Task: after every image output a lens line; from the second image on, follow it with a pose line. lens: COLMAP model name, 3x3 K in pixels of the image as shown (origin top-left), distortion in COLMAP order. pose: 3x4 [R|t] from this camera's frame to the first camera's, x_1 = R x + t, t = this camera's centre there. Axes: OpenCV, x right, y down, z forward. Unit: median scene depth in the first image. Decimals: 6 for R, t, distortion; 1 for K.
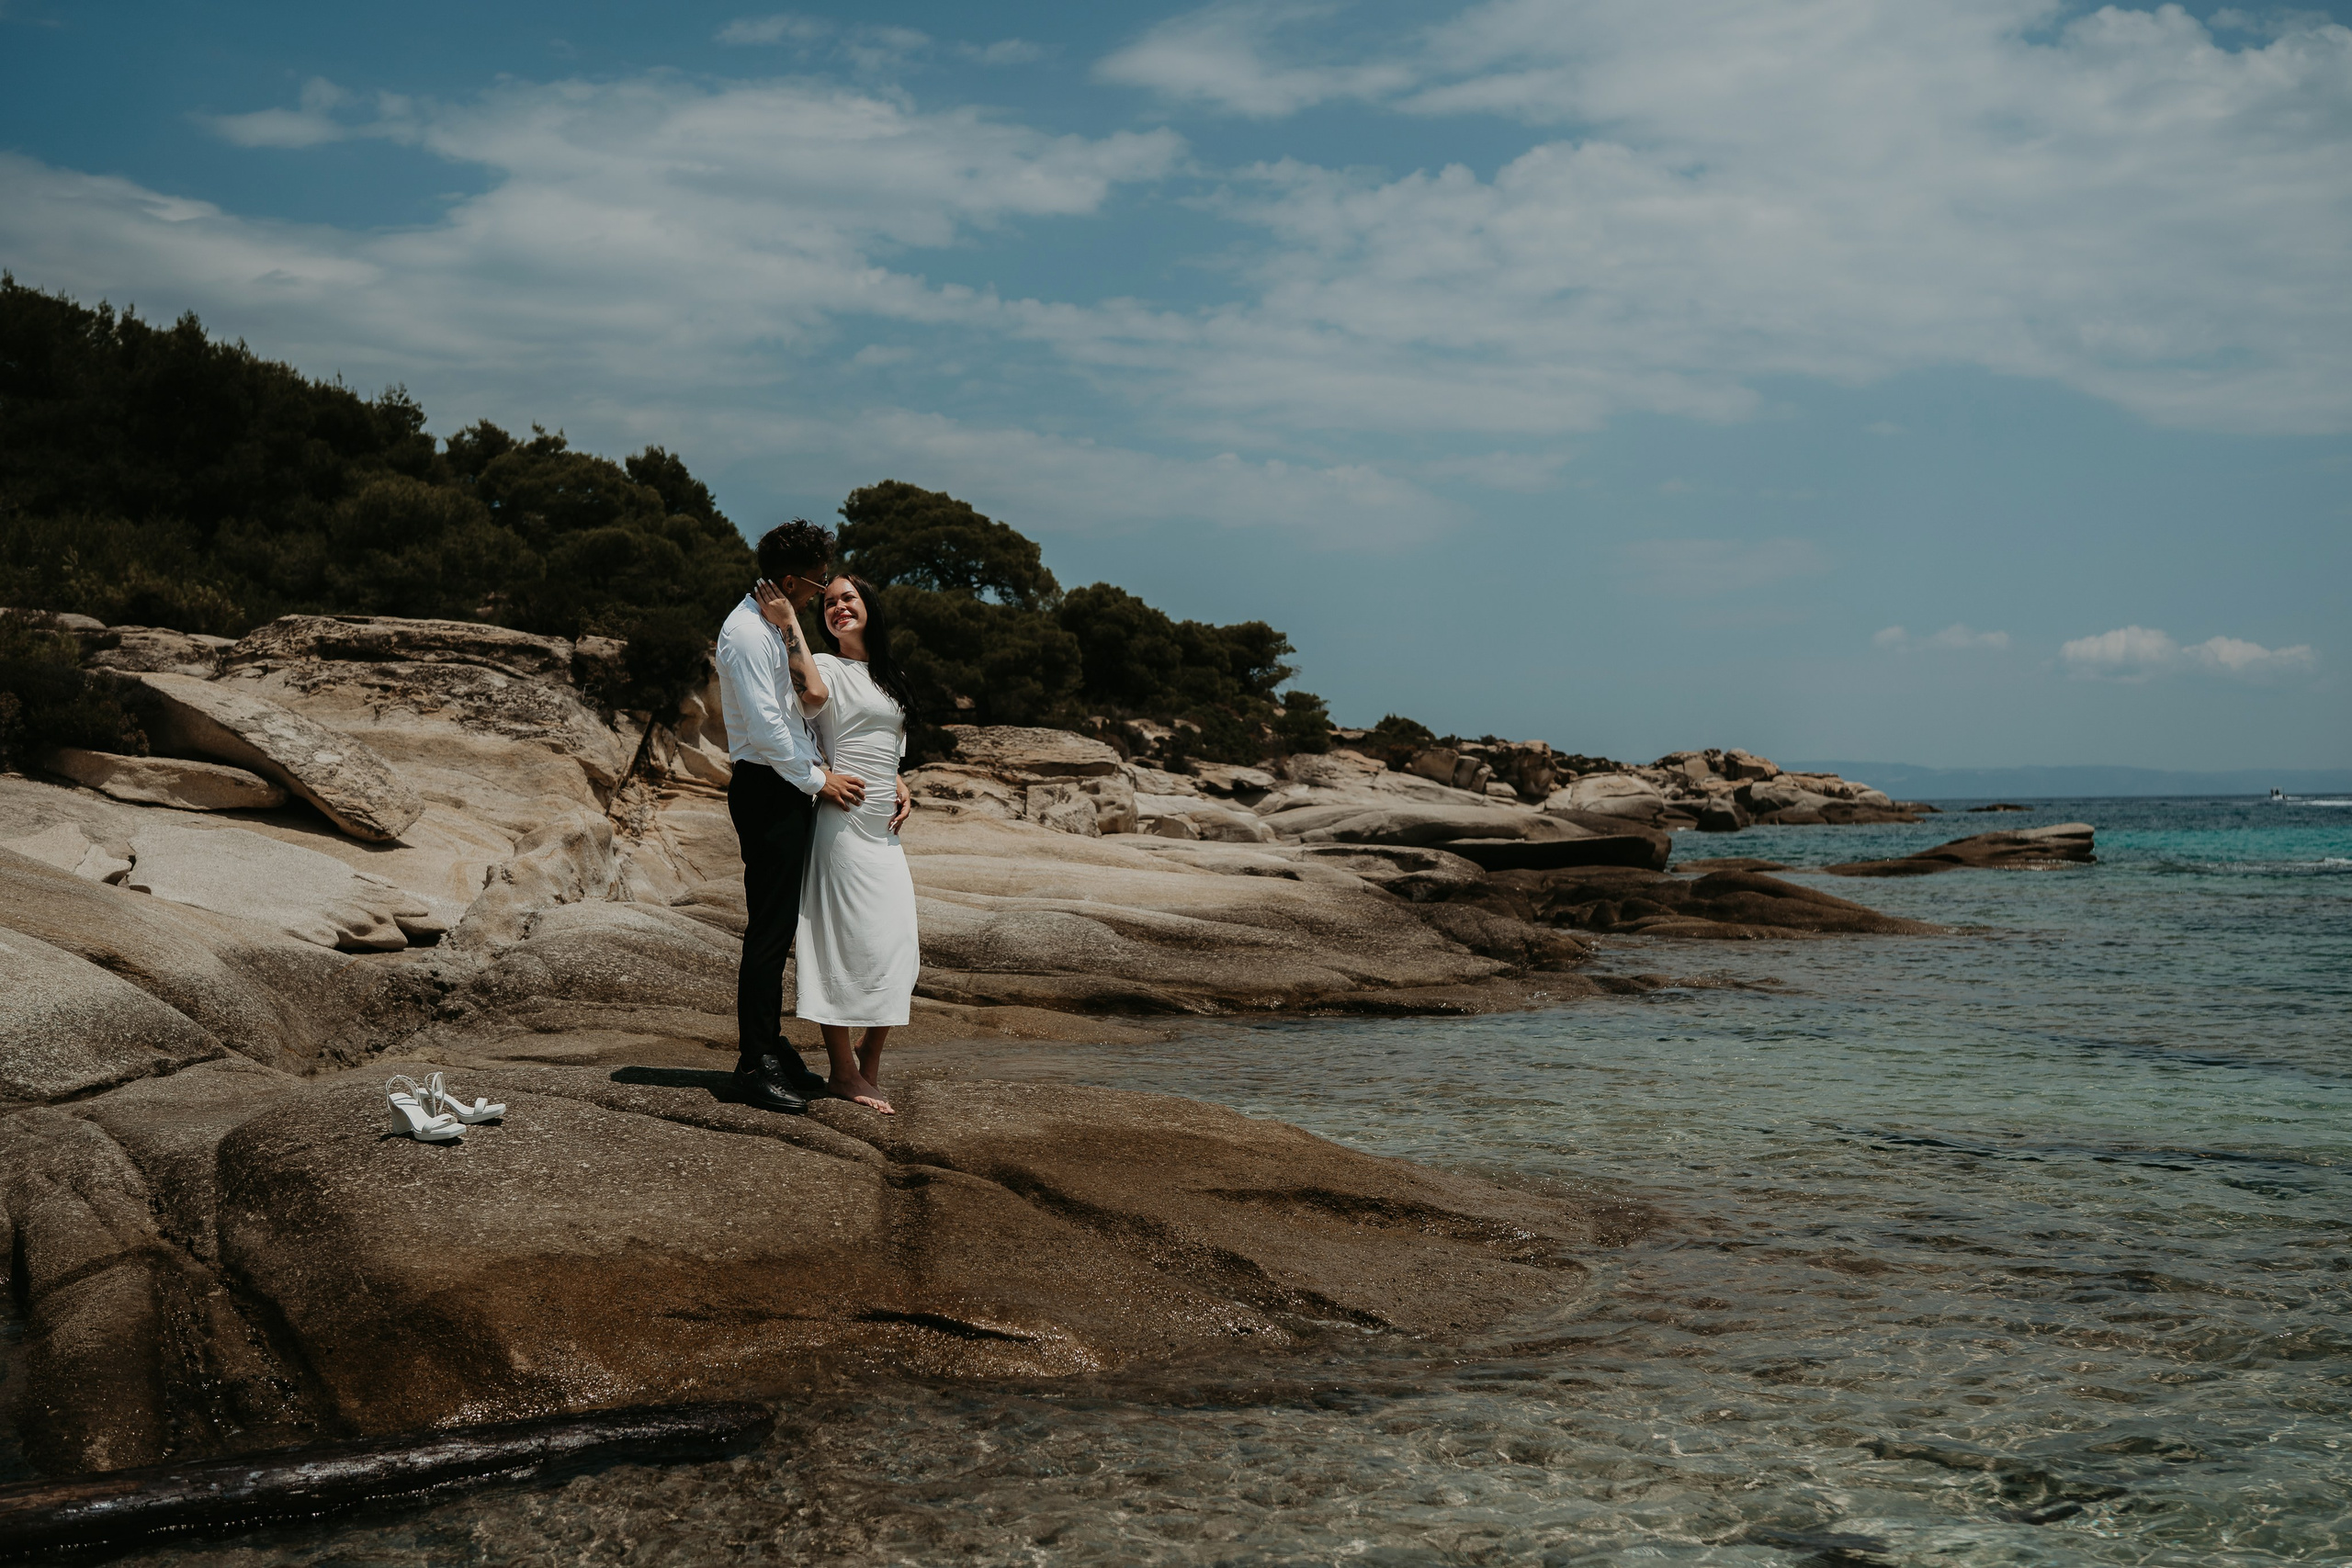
lens RADIAL K [[2275.5, 0, 1132.4], [0, 2275.5, 795.3], [0, 0, 1]] dist [-0.200053, 0.026531]
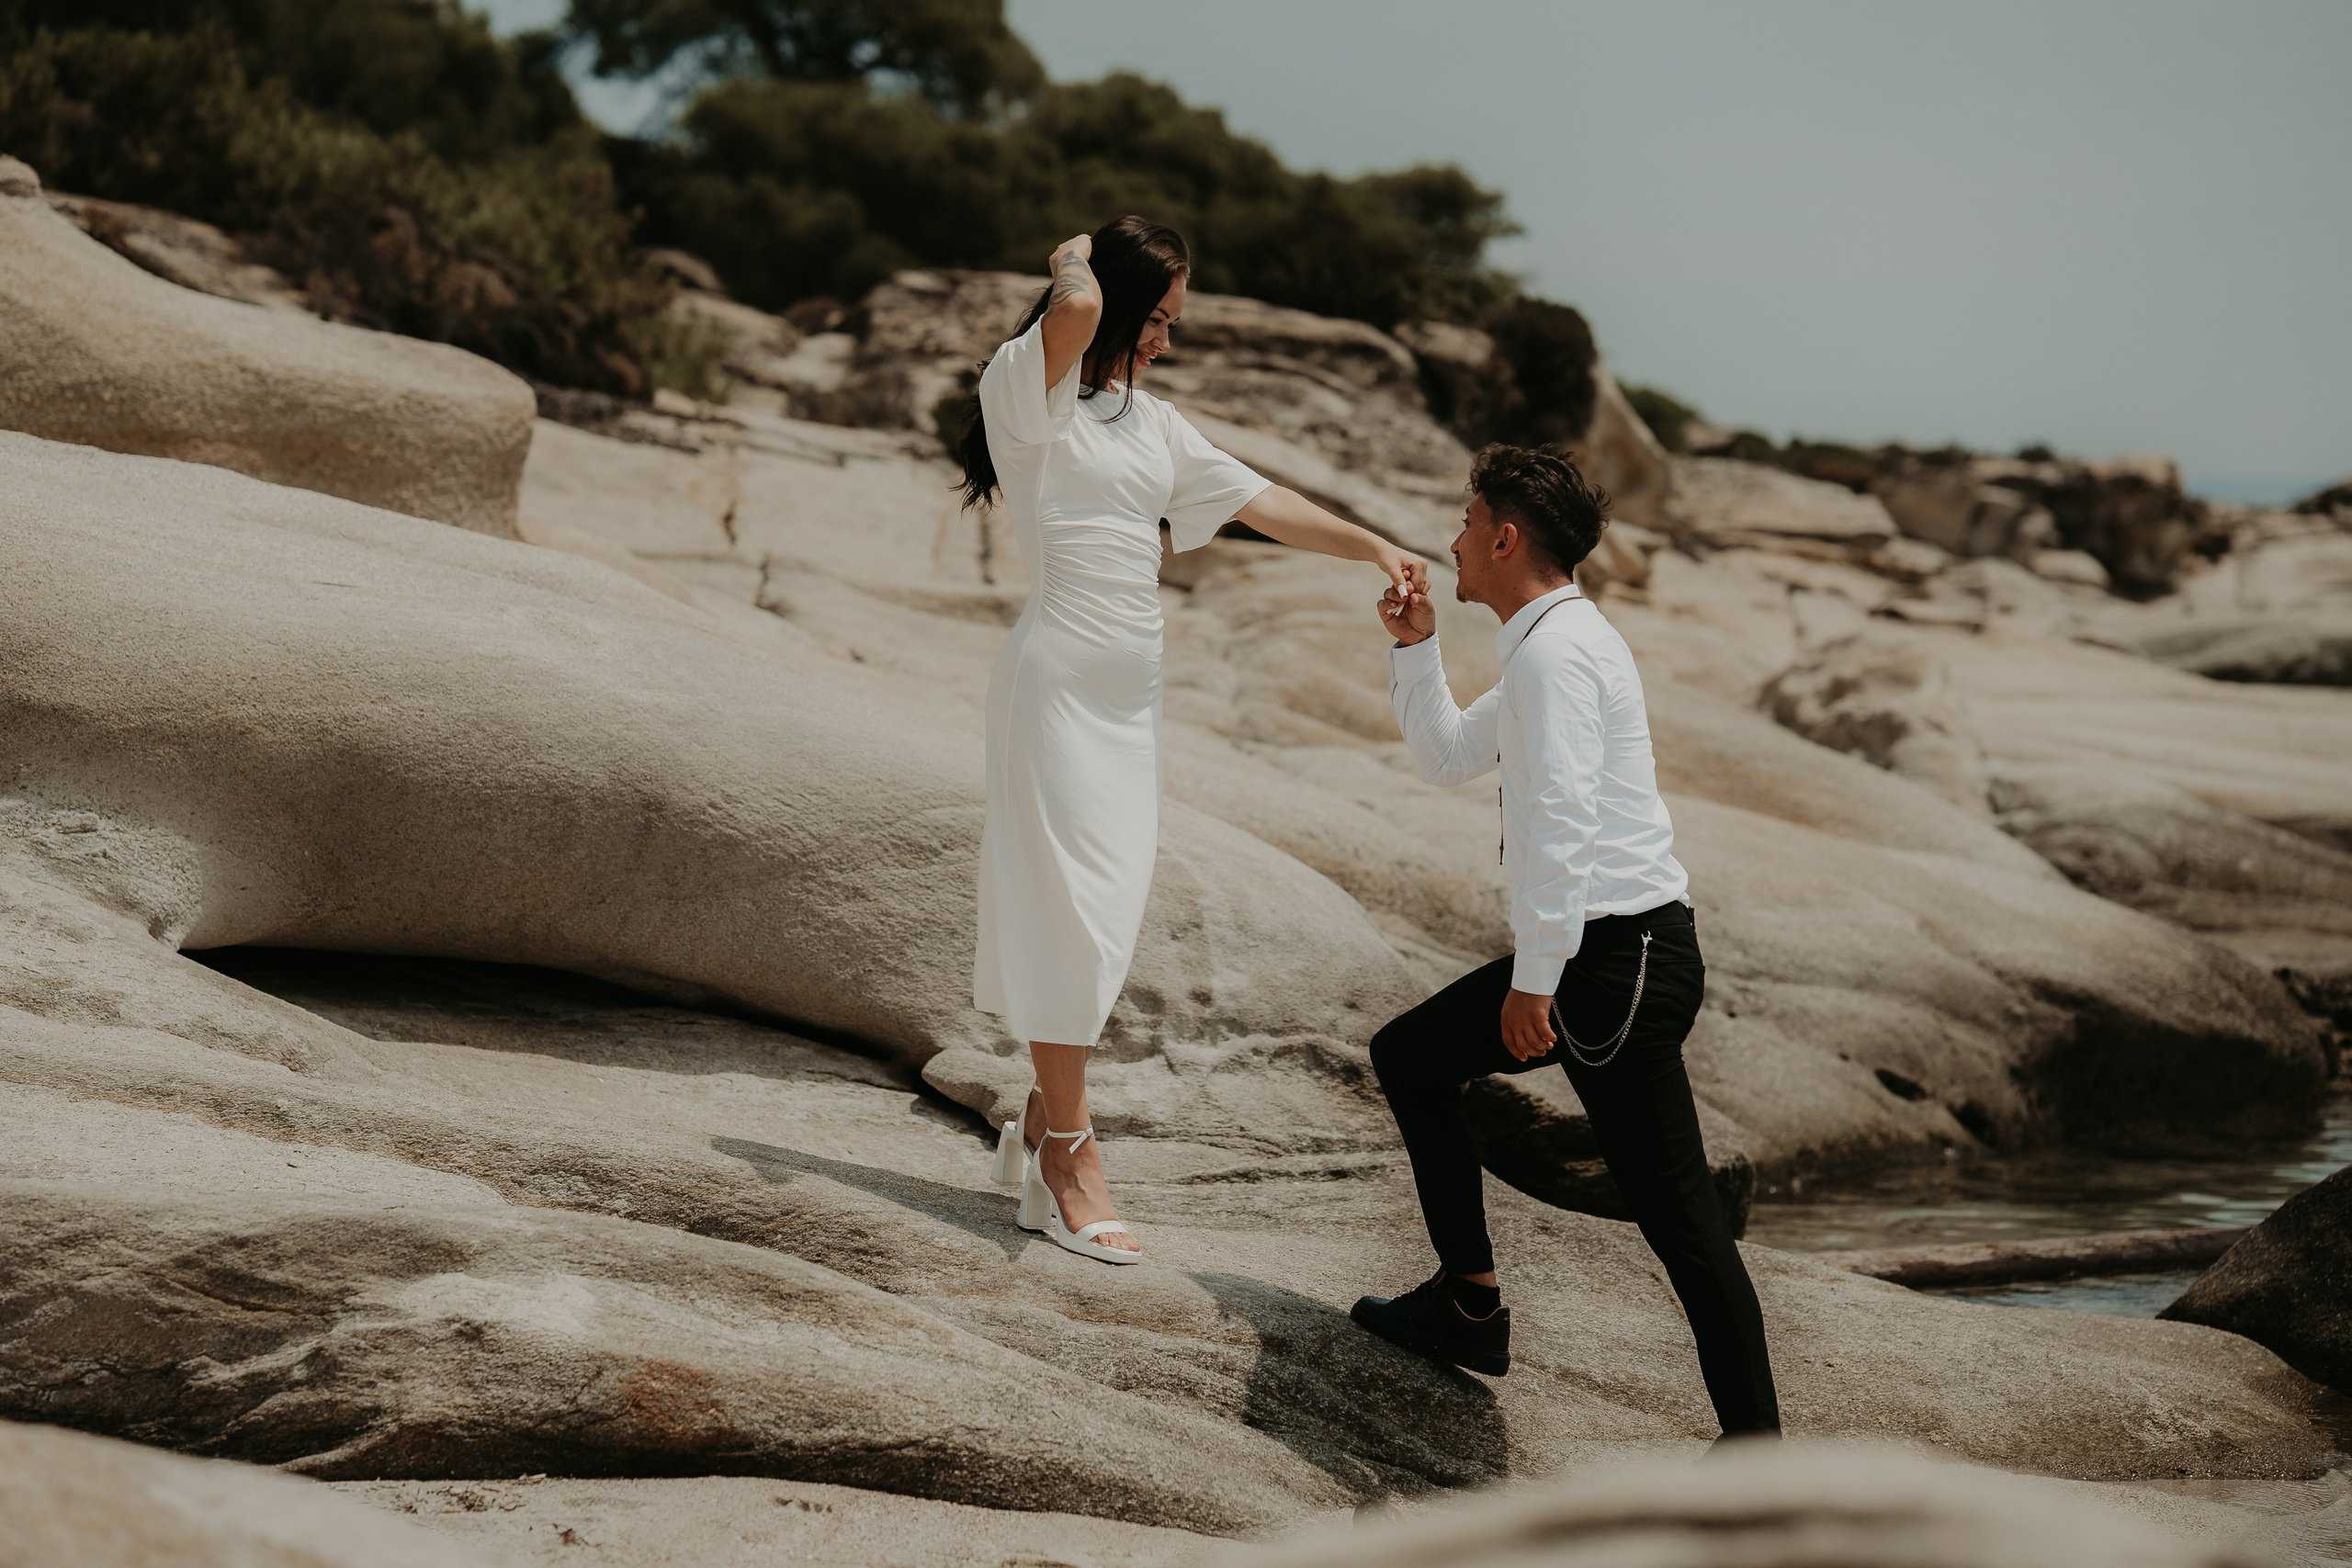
lens RADIAL K [[5851.7, 0, 1135.9], [0, 5851.7, 742.9], [0, 0, 1]] dist [0.650195, 0.439820]
pose [[0.997897, 0.013350, 0.063425, -0.304372], [-0.015303, 0.999420, 0.030421, -0.005105], [-0.062983, -0.031328, 0.997523, -0.395356]]
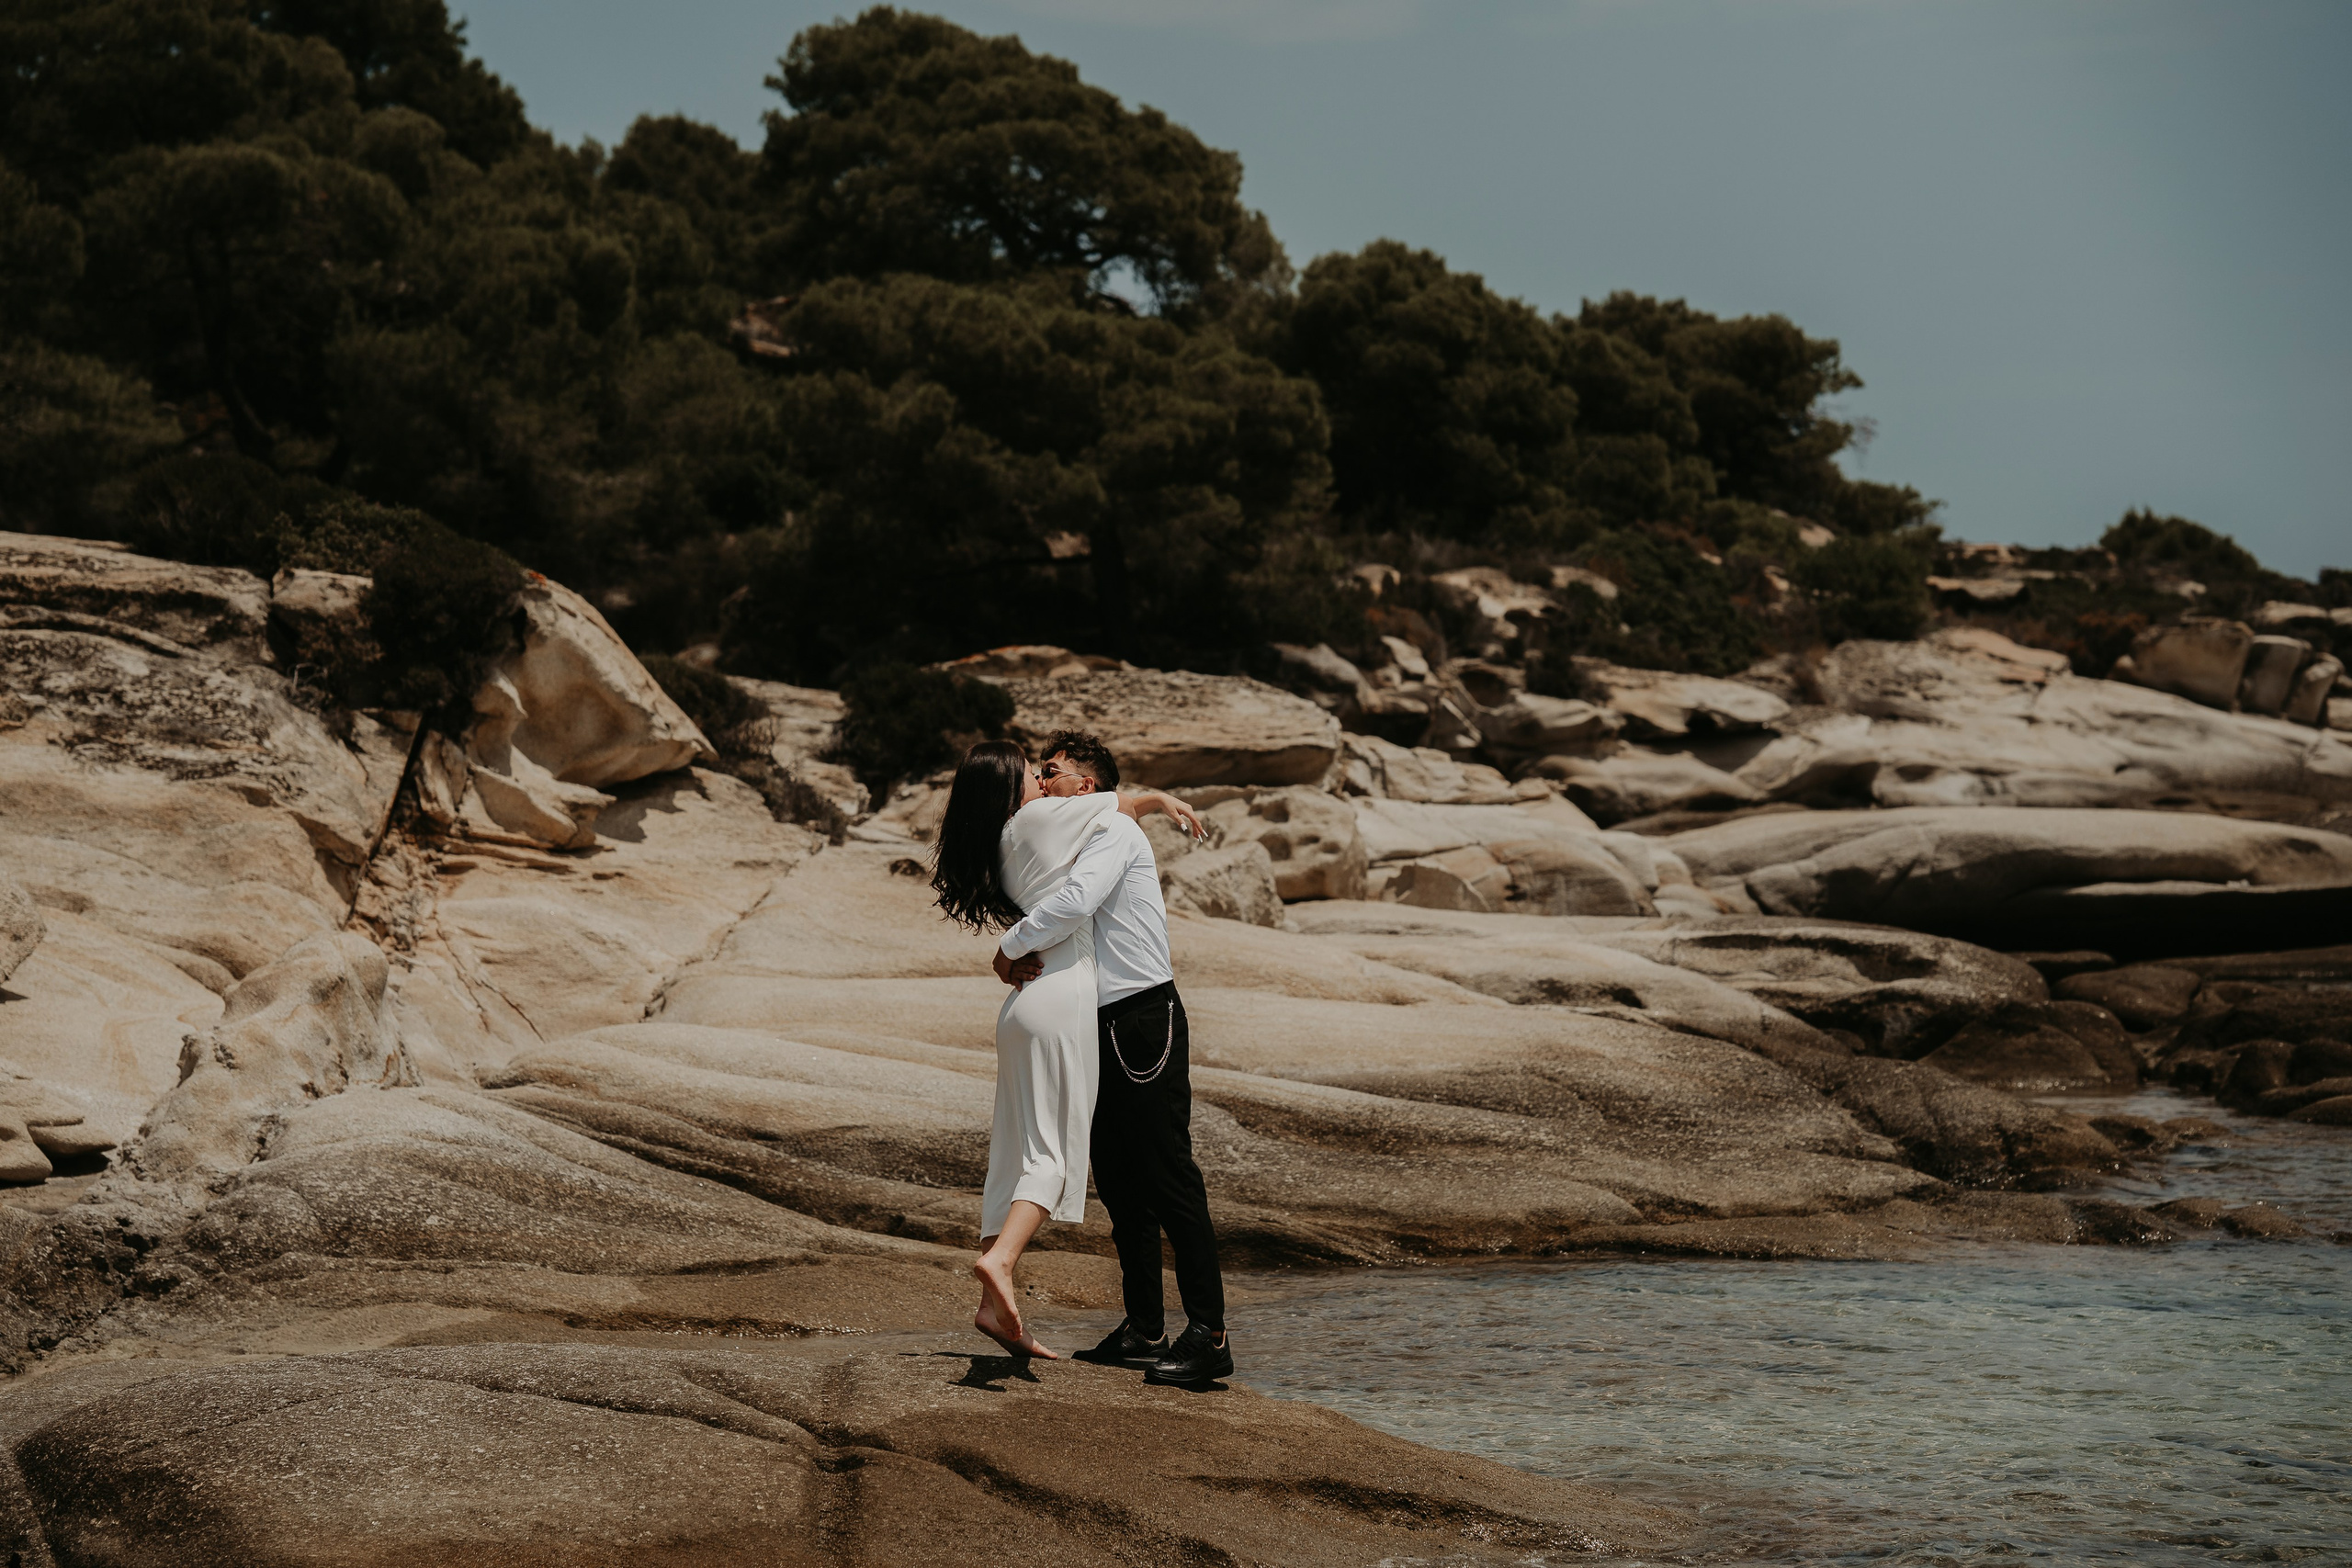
lens RADIAL K [[5661.1, 0, 1134.9], [0, 5661.1, 766.4], [0, 0, 1]] dist [0.545208, 1.125265]
pose [[0.997690, -0.011632, -0.066922, 0.035938], [0.012369, 0.999867, 0.010603, -0.026712], [0.066789, -0.011406, 0.997702, -0.261437]]
